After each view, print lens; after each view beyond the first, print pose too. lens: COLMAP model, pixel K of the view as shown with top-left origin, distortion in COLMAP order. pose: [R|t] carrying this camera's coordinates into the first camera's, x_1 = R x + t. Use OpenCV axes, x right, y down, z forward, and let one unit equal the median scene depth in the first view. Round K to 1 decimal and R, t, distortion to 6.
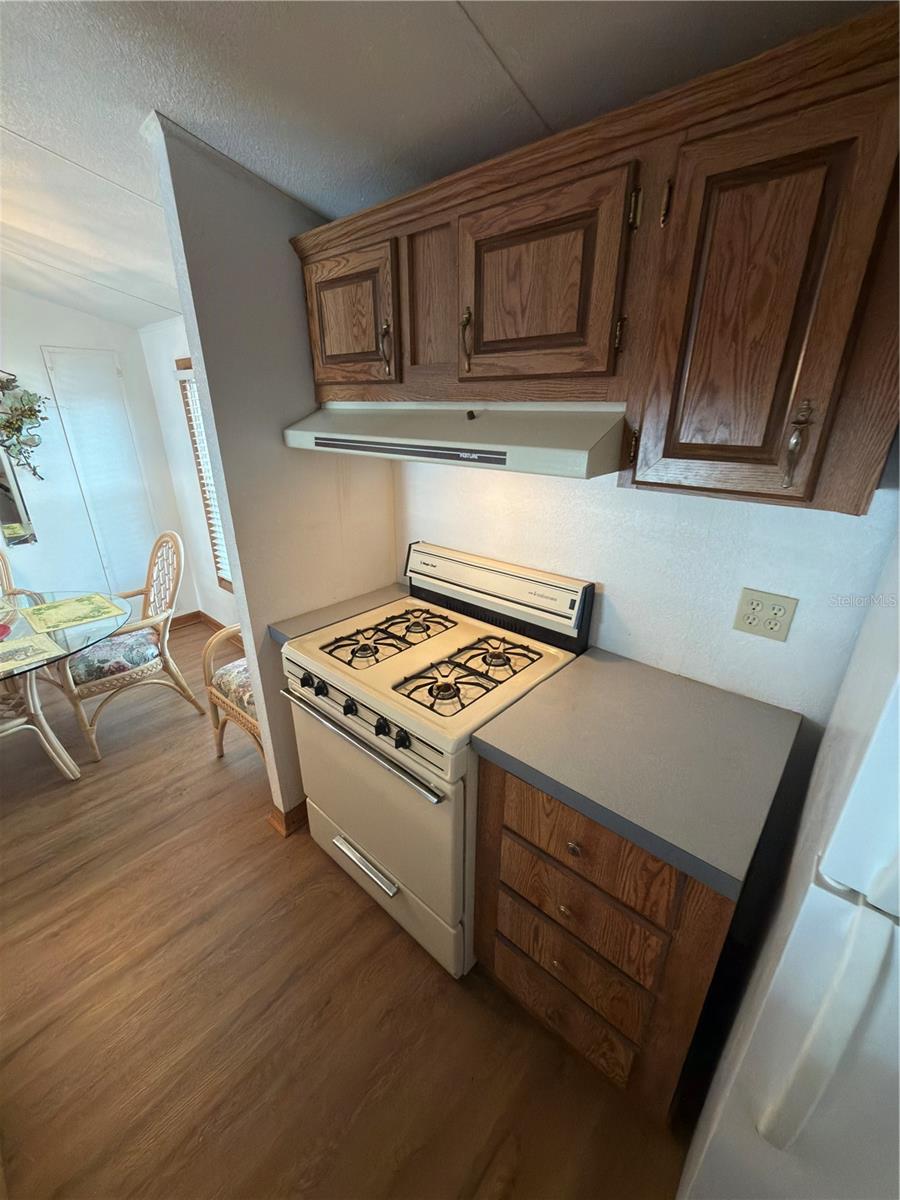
lens RADIAL K [[475.8, 0, 454.9], [0, 475.8, 602.8], [0, 0, 1]] dist [-0.000527, 0.000360]
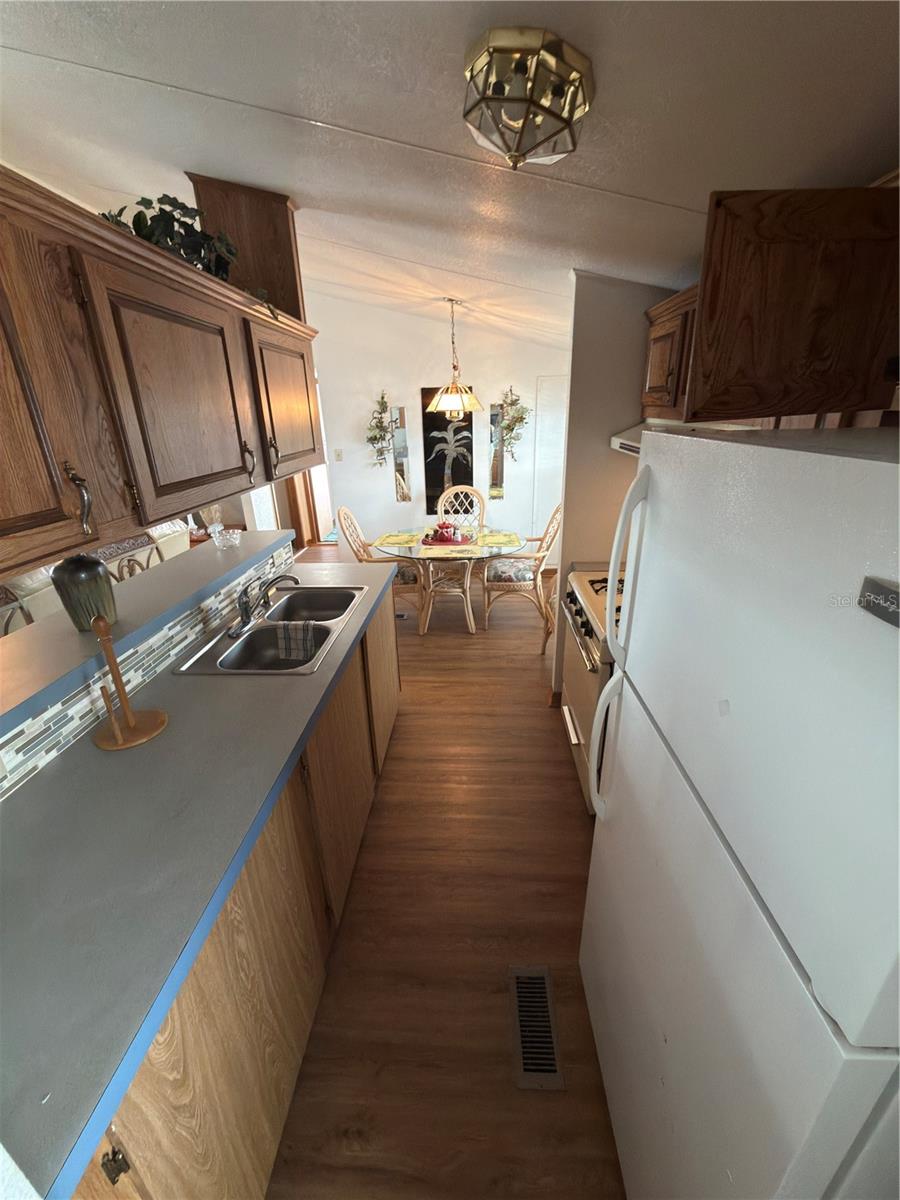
lens RADIAL K [[475.8, 0, 454.5], [0, 475.8, 598.7], [0, 0, 1]] dist [-0.000527, 0.000360]
pose [[0.630162, 0.267462, -0.728945, 0.390580], [-0.264196, 0.956643, 0.122614, 0.054523], [0.730135, 0.115317, 0.673502, -0.227487]]
